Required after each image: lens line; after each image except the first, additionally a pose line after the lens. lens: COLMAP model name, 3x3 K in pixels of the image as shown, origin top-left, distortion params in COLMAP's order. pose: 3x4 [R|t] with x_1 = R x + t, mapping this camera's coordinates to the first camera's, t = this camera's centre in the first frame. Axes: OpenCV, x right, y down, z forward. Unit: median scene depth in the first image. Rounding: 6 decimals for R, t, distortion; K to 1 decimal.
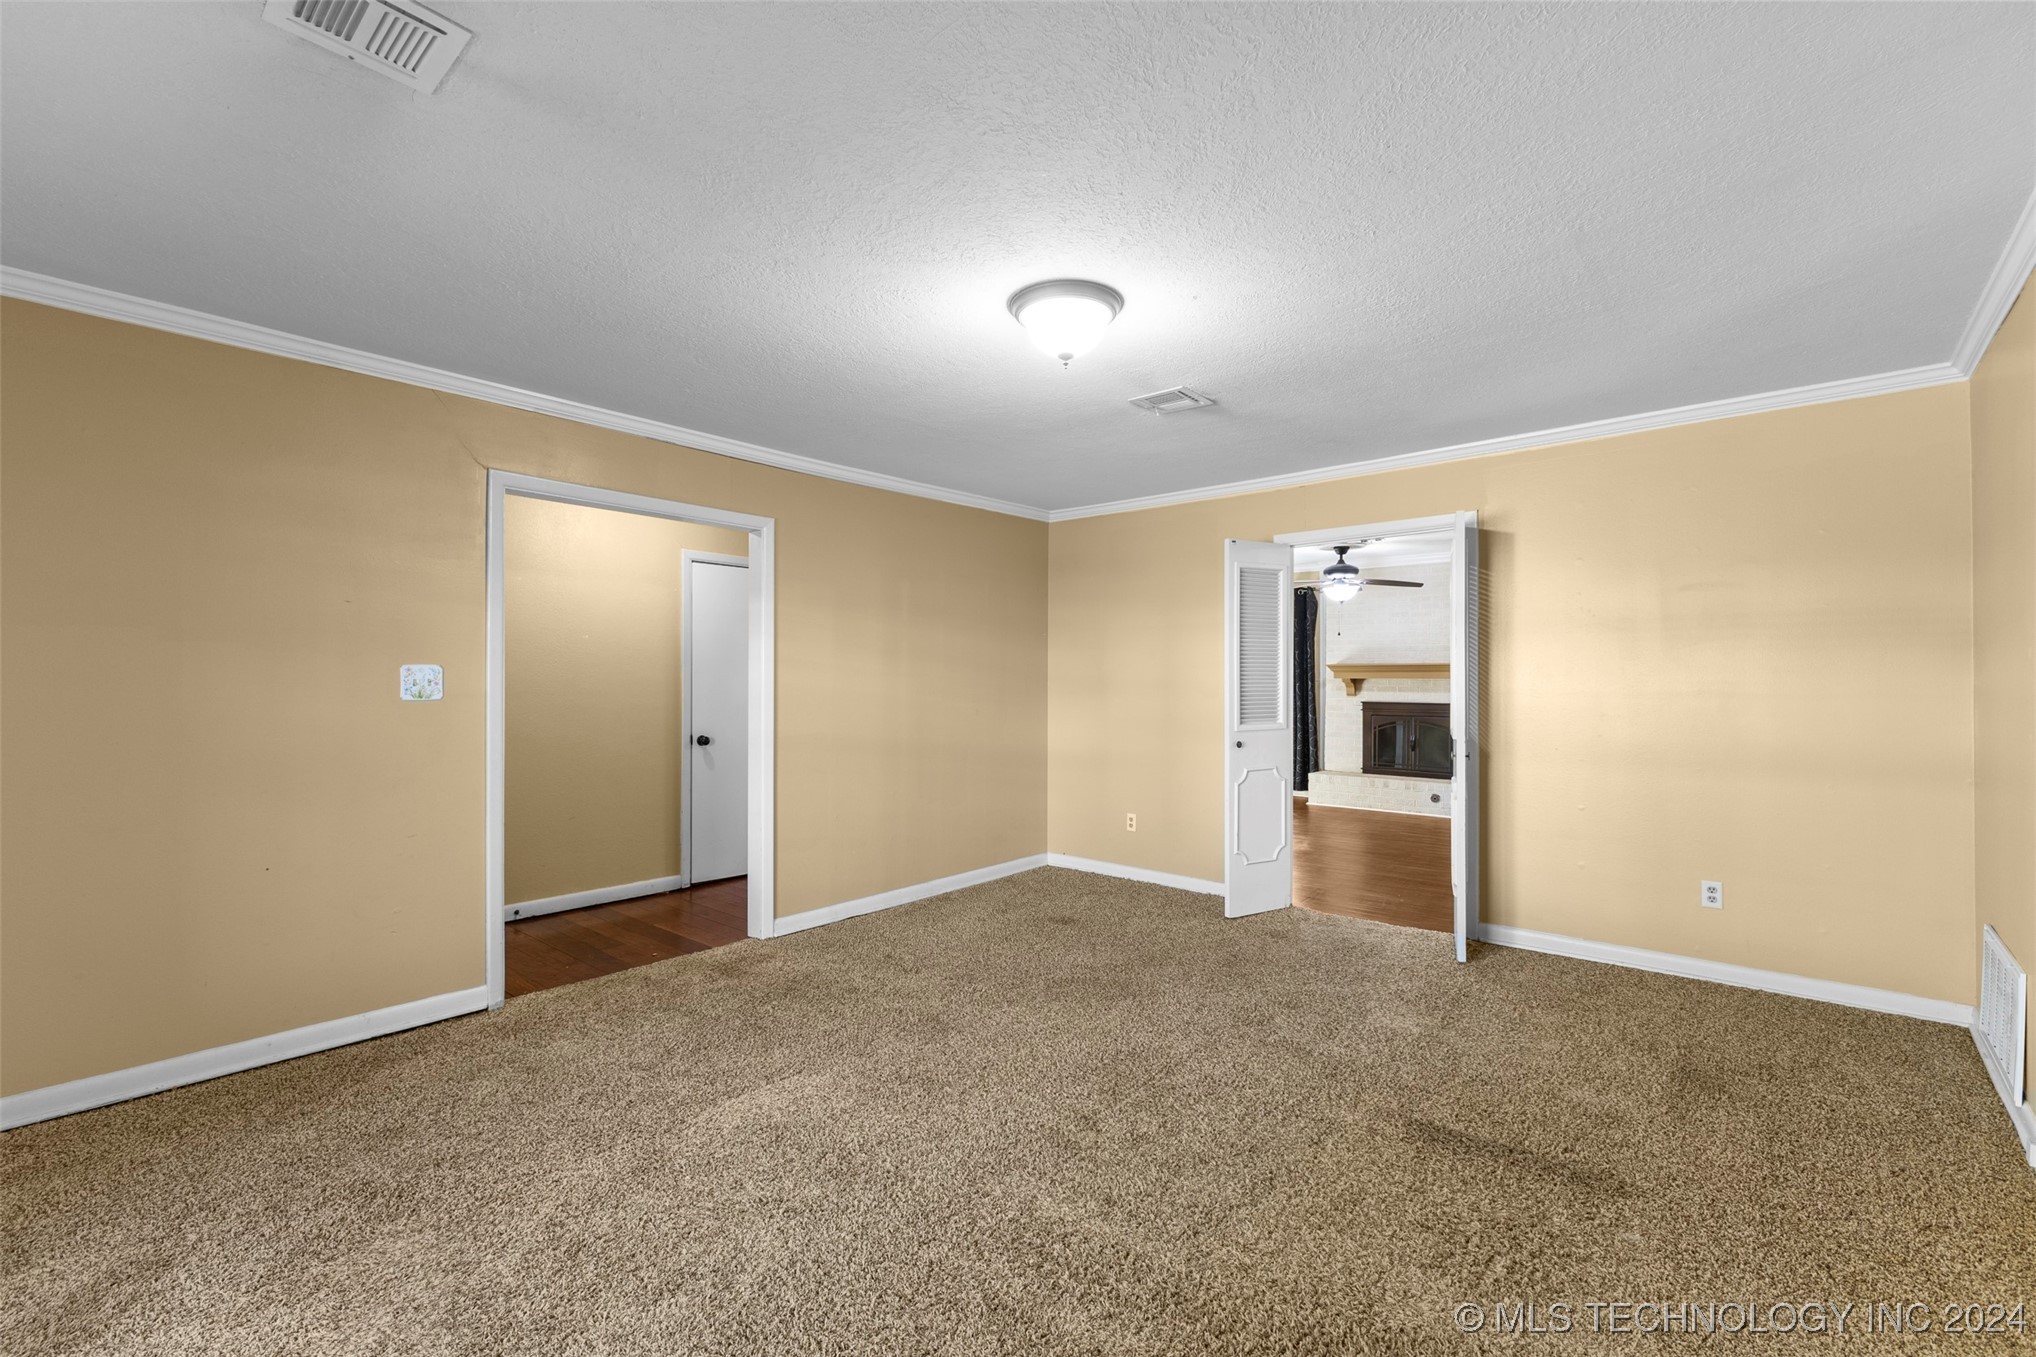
lens RADIAL K [[880.8, 0, 1018.0], [0, 880.8, 678.5], [0, 0, 1]] dist [0.003471, 0.000585]
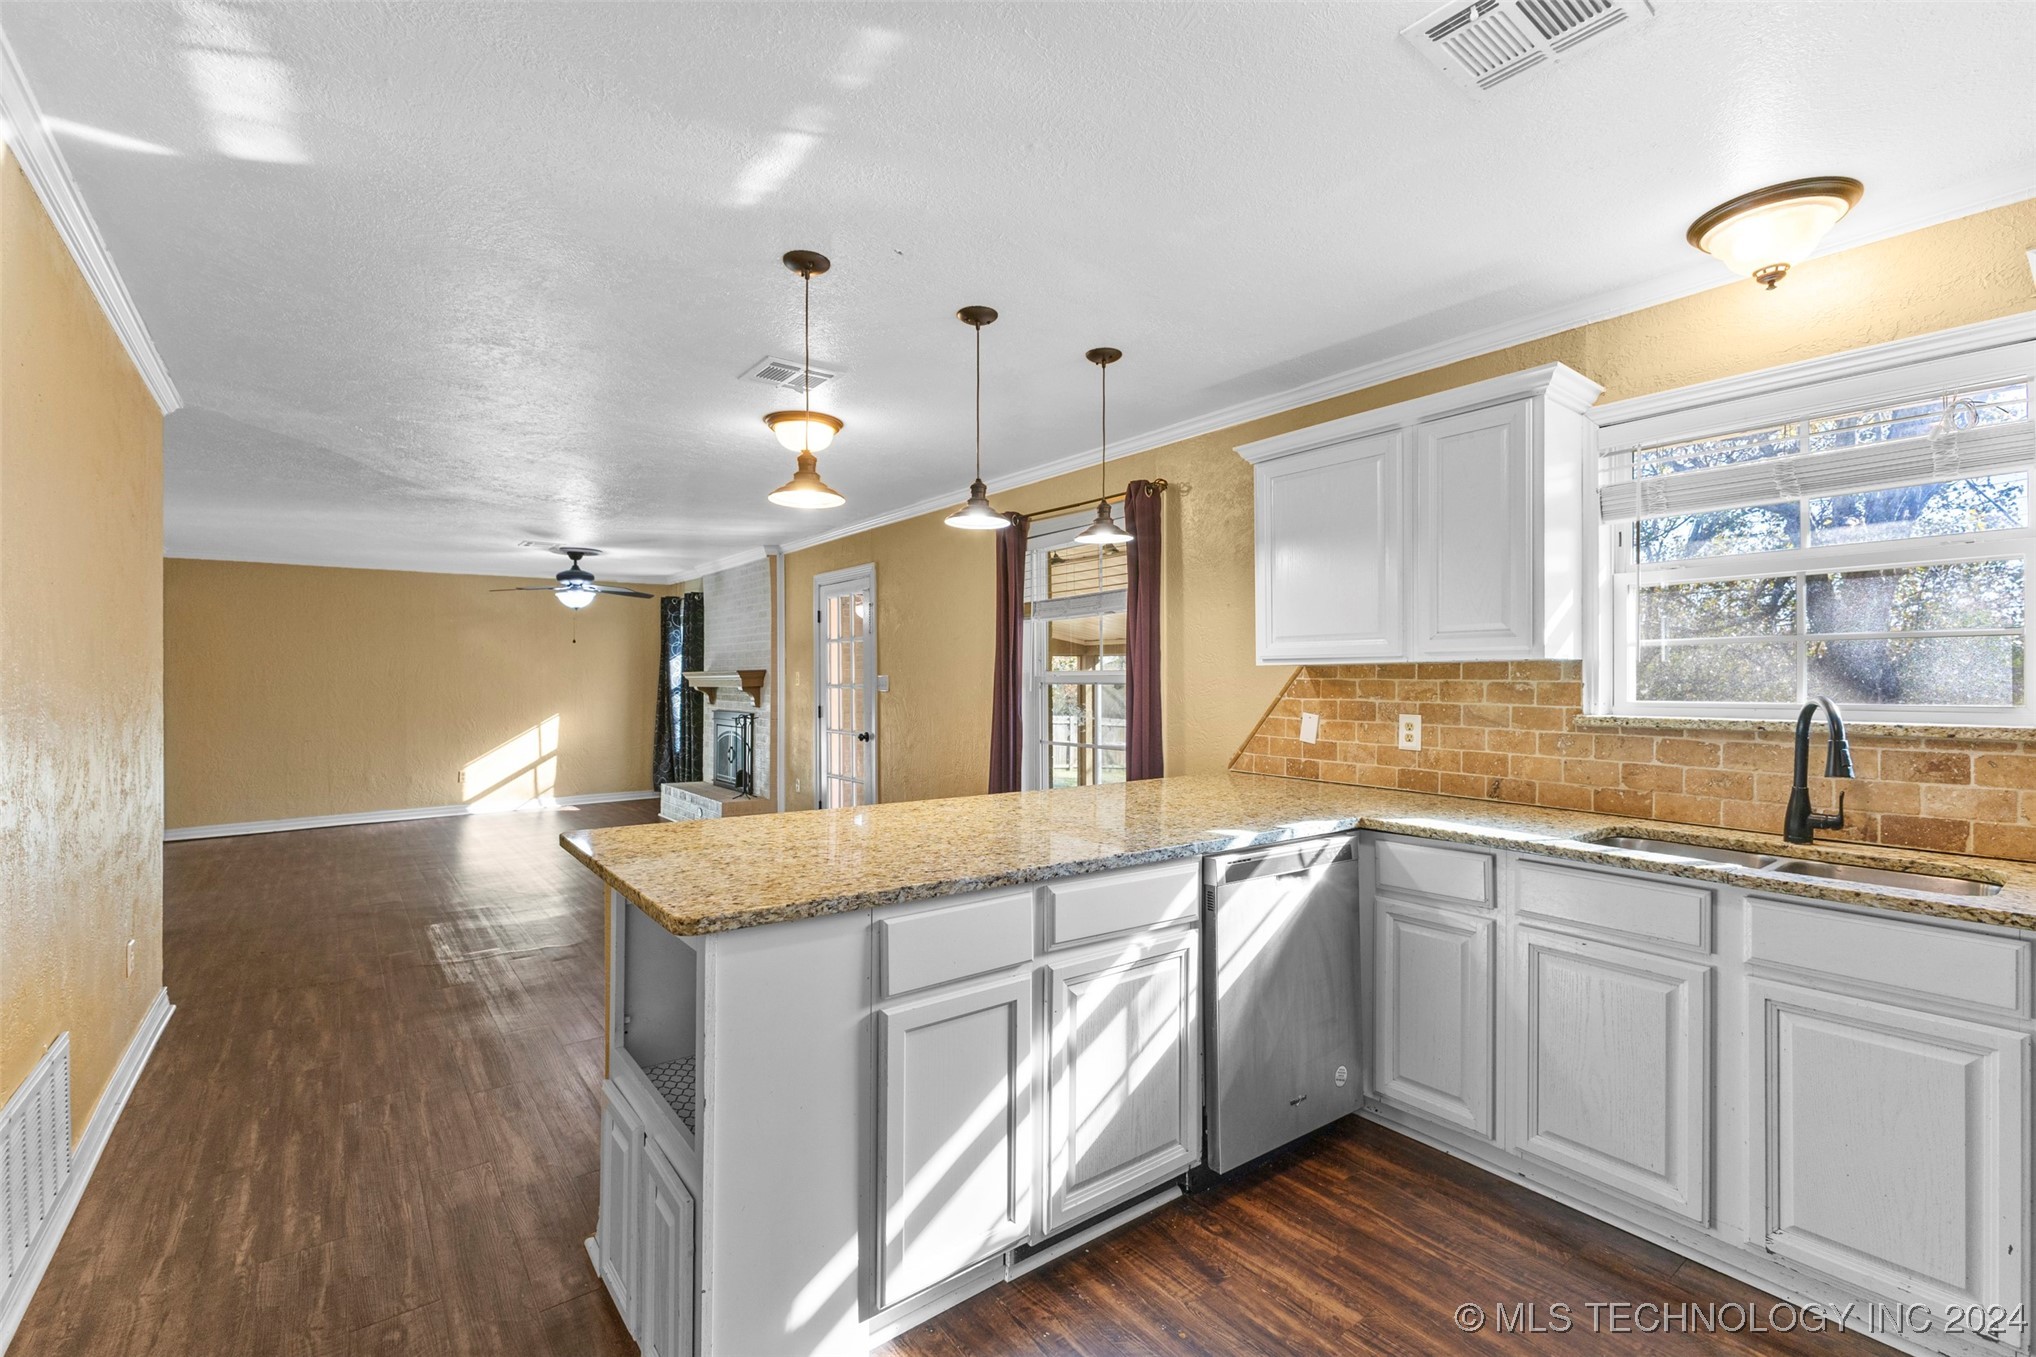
lens RADIAL K [[880.8, 0, 1018.0], [0, 880.8, 678.5], [0, 0, 1]] dist [0.003471, 0.000585]
pose [[0.981741, 0.001762, -0.190216, 0.973540], [-0.002763, 0.999984, -0.004995, -0.004885], [0.190204, 0.005429, 0.981730, 0.121510]]
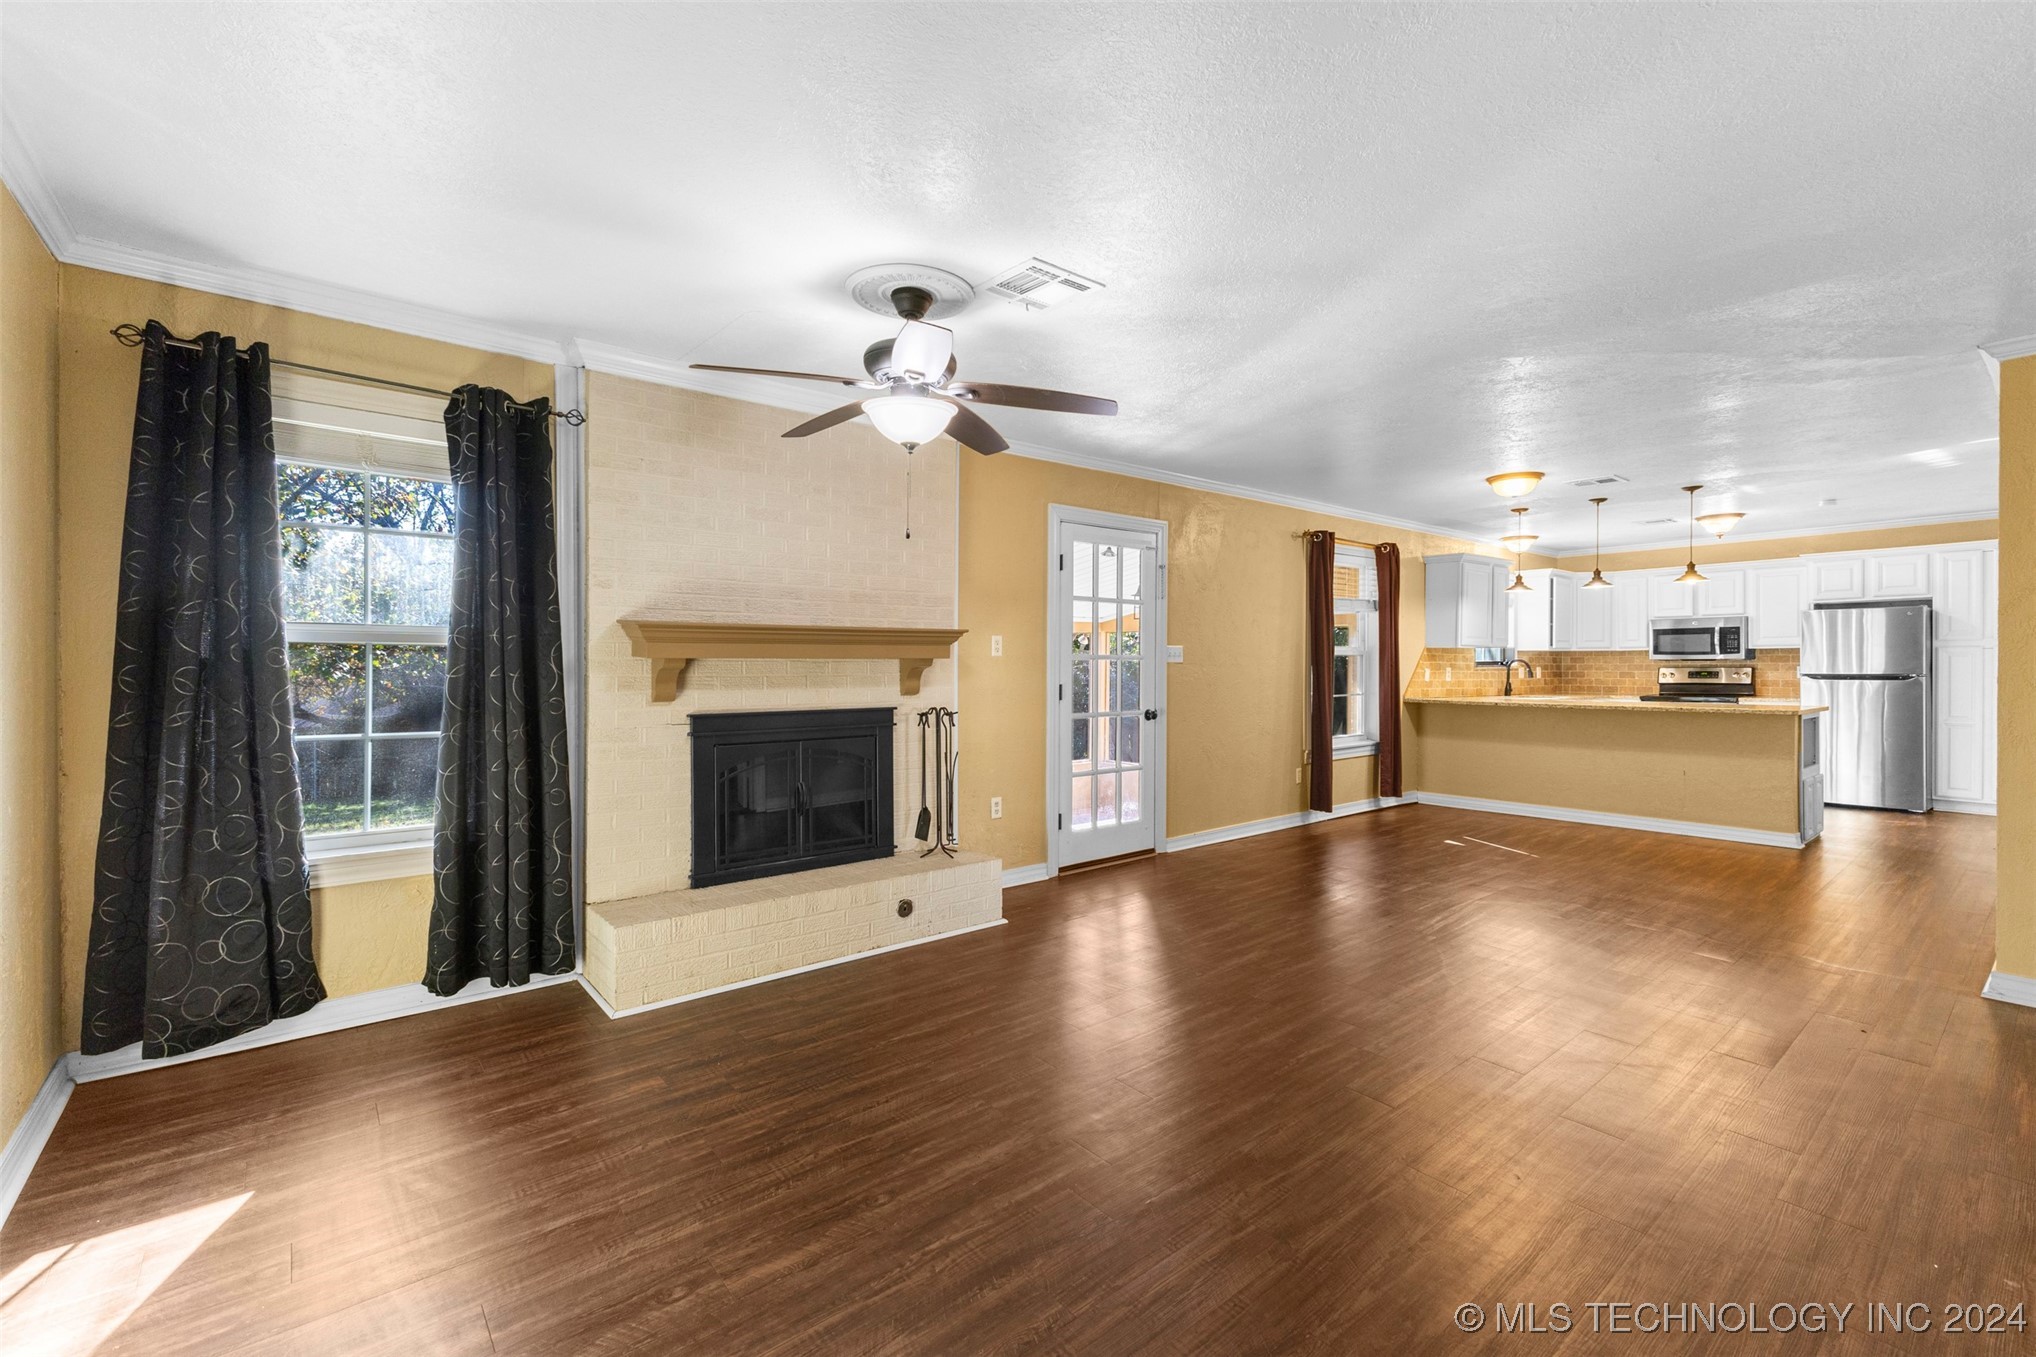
lens RADIAL K [[873.1, 0, 1017.8], [0, 873.1, 674.5], [0, 0, 1]] dist [0.007888, -0.000173]
pose [[0.162340, -0.012344, 0.986658, 0.017183], [0.001167, 0.999923, 0.012318, 0.003226], [-0.986734, -0.000849, 0.162342, 0.841628]]
